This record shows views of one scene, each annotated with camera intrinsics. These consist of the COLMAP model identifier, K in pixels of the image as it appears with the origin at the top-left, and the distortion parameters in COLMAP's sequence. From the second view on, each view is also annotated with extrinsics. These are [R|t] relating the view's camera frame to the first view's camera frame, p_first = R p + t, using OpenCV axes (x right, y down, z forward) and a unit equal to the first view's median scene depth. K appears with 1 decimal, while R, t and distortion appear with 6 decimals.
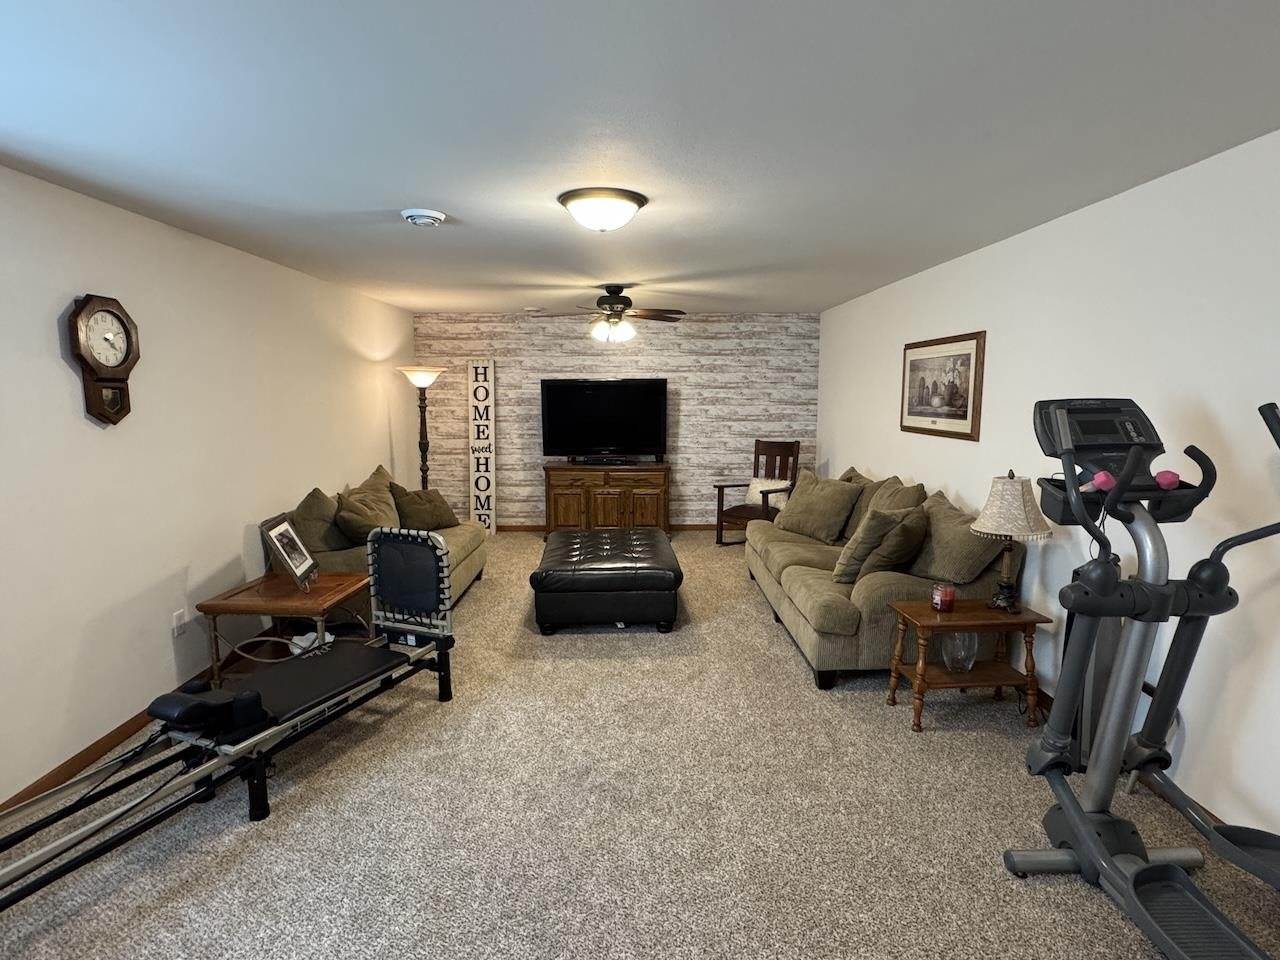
lens RADIAL K [[667.6, 0, 633.9], [0, 667.6, 476.0], [0, 0, 1]] dist [-0.003449, 0.001652]
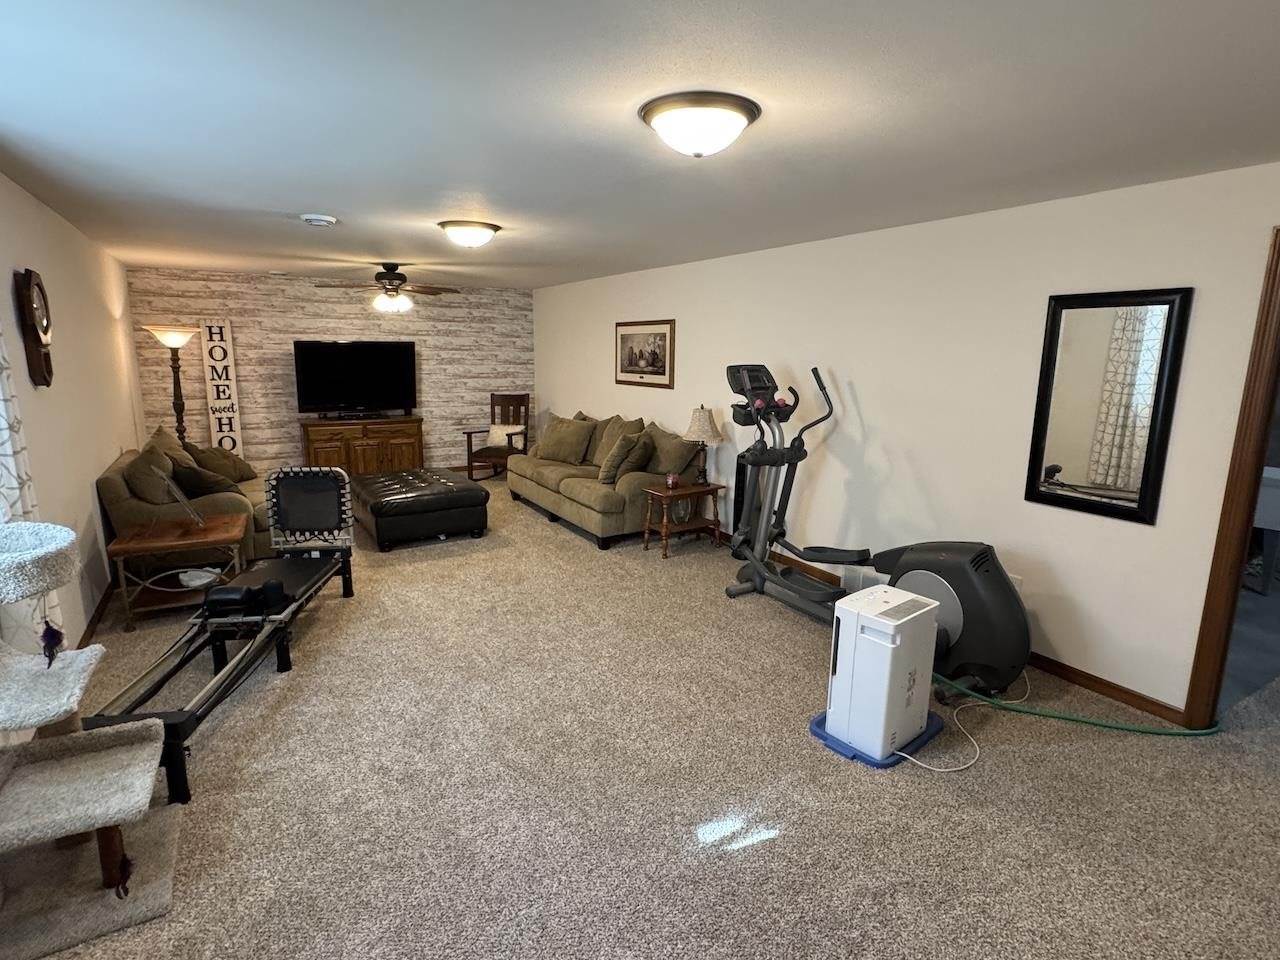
lens RADIAL K [[667.6, 0, 633.9], [0, 667.6, 476.0], [0, 0, 1]] dist [-0.003449, 0.001652]
pose [[0.865692, -0.083142, 0.493625, -0.229304], [0.051378, 0.995660, 0.077596, 0.016061], [-0.497934, -0.041813, 0.866206, -0.212101]]
